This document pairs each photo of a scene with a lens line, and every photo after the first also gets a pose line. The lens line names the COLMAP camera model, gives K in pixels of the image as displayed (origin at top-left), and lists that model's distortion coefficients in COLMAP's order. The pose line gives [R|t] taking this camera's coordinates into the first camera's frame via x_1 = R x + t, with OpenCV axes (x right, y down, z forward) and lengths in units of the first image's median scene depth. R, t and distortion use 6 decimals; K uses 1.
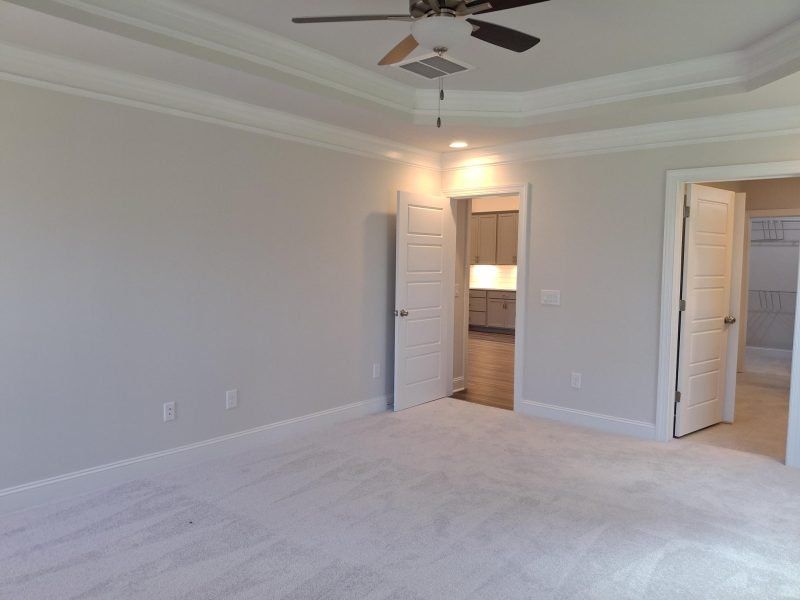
lens RADIAL K [[591.0, 0, 403.2], [0, 591.0, 301.4], [0, 0, 1]] dist [0.091926, -0.160611]
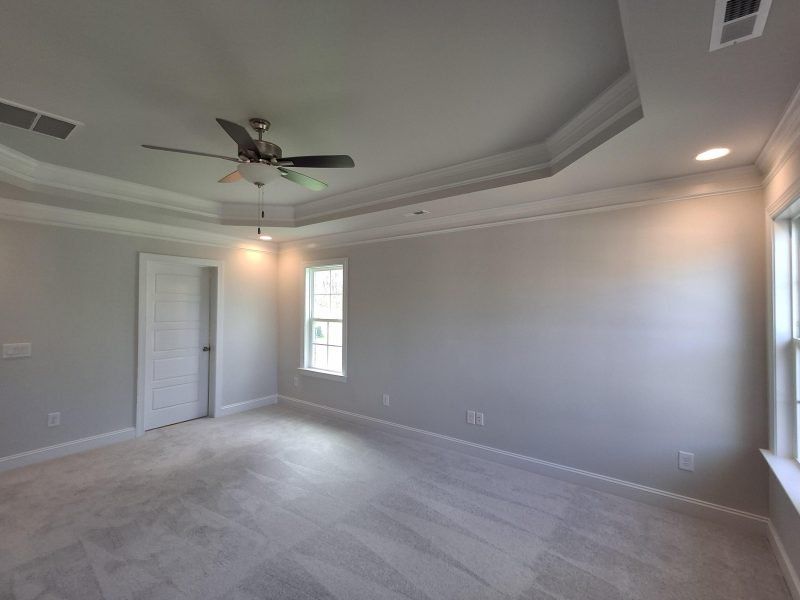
lens RADIAL K [[363.5, 0, 398.8], [0, 363.5, 297.4], [0, 0, 1]] dist [0.008210, -0.000206]
pose [[-0.067303, 0.004510, 0.997722, -0.562786], [0.067054, 0.997749, 0.000013, -0.069901], [-0.995477, 0.066902, -0.067454, 0.466341]]
